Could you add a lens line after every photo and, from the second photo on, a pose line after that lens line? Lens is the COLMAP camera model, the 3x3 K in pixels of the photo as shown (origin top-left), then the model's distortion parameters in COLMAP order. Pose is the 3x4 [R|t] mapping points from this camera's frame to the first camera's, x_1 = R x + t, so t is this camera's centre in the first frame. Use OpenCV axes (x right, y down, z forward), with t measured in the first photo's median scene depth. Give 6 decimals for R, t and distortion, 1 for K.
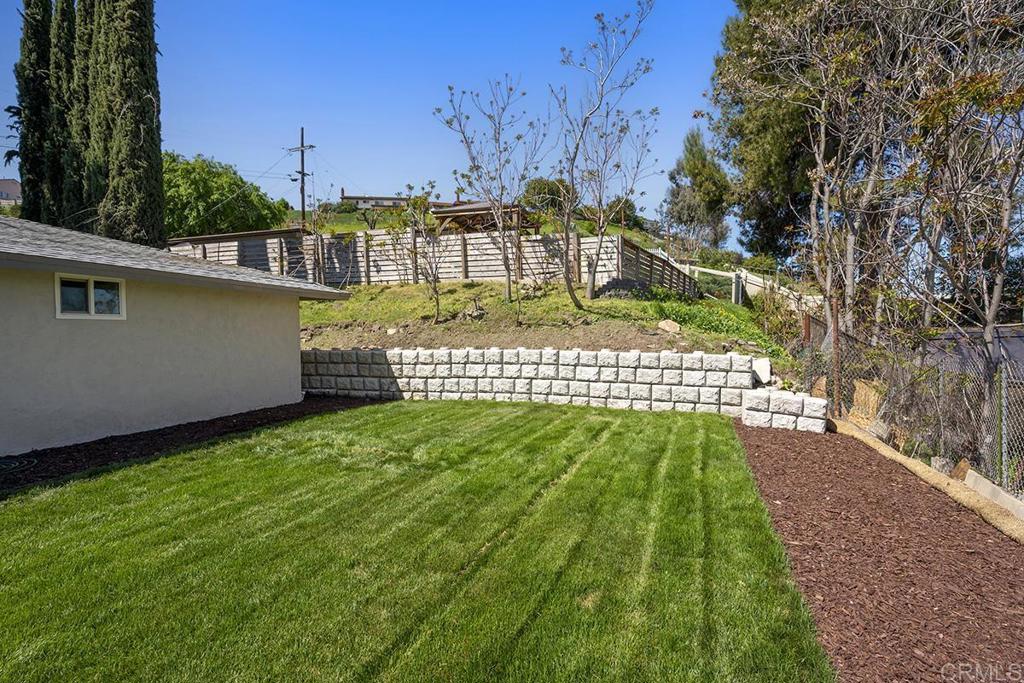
lens RADIAL K [[514.9, 0, 510.5], [0, 514.9, 342.9], [0, 0, 1]] dist [-0.000930, -0.000464]
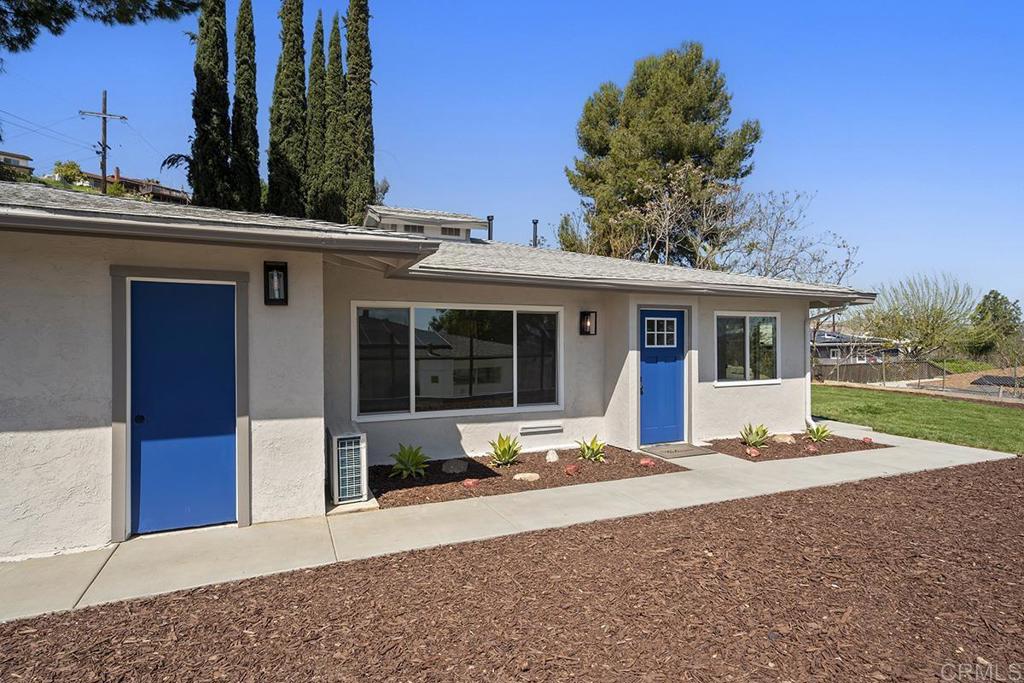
lens RADIAL K [[504.9, 0, 514.4], [0, 504.9, 346.3], [0, 0, 1]] dist [0.000246, -0.000364]
pose [[0.758822, 0.000882, 0.651298, -1.282081], [0.003069, 0.999983, -0.004930, 0.002816], [-0.651291, 0.005740, 0.758806, -0.142326]]
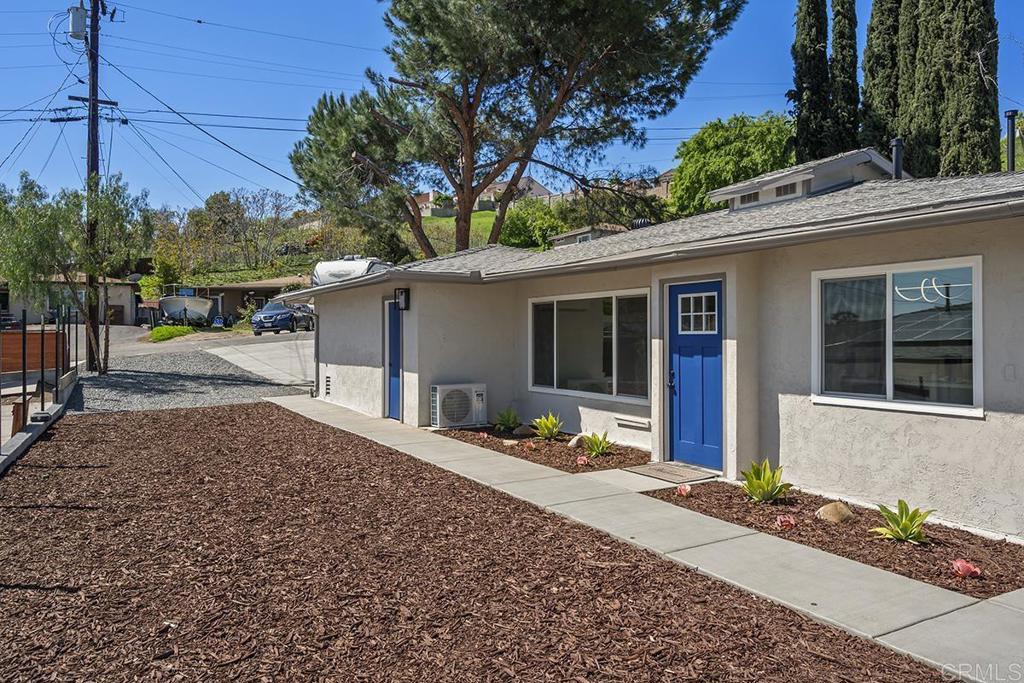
lens RADIAL K [[702.9, 0, 509.8], [0, 702.9, 331.4], [0, 0, 1]] dist [-0.007751, -0.000734]
pose [[0.737282, 0.003276, -0.675577, -0.535088], [-0.014342, 0.999839, -0.010804, 0.007691], [0.675433, 0.017655, 0.737210, -0.338246]]
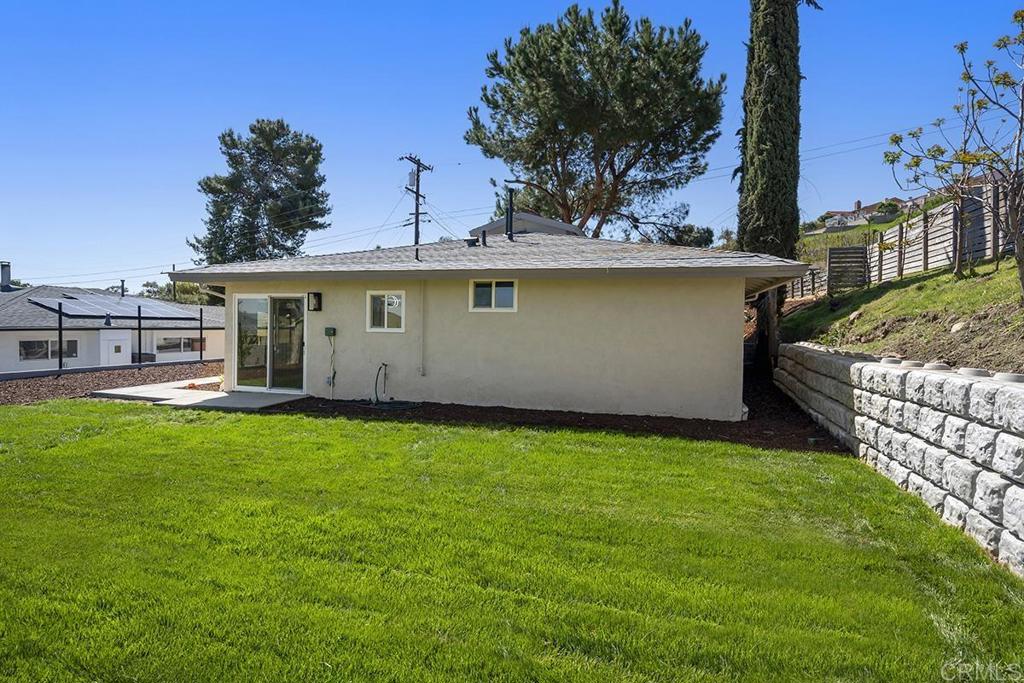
lens RADIAL K [[514.9, 0, 516.3], [0, 514.9, 343.0], [0, 0, 1]] dist [-0.000930, -0.000464]
pose [[0.031643, 0.052605, -0.998114, 0.242603], [-0.033241, 0.998117, 0.051552, -0.019284], [0.998946, 0.031547, 0.033332, 0.528430]]
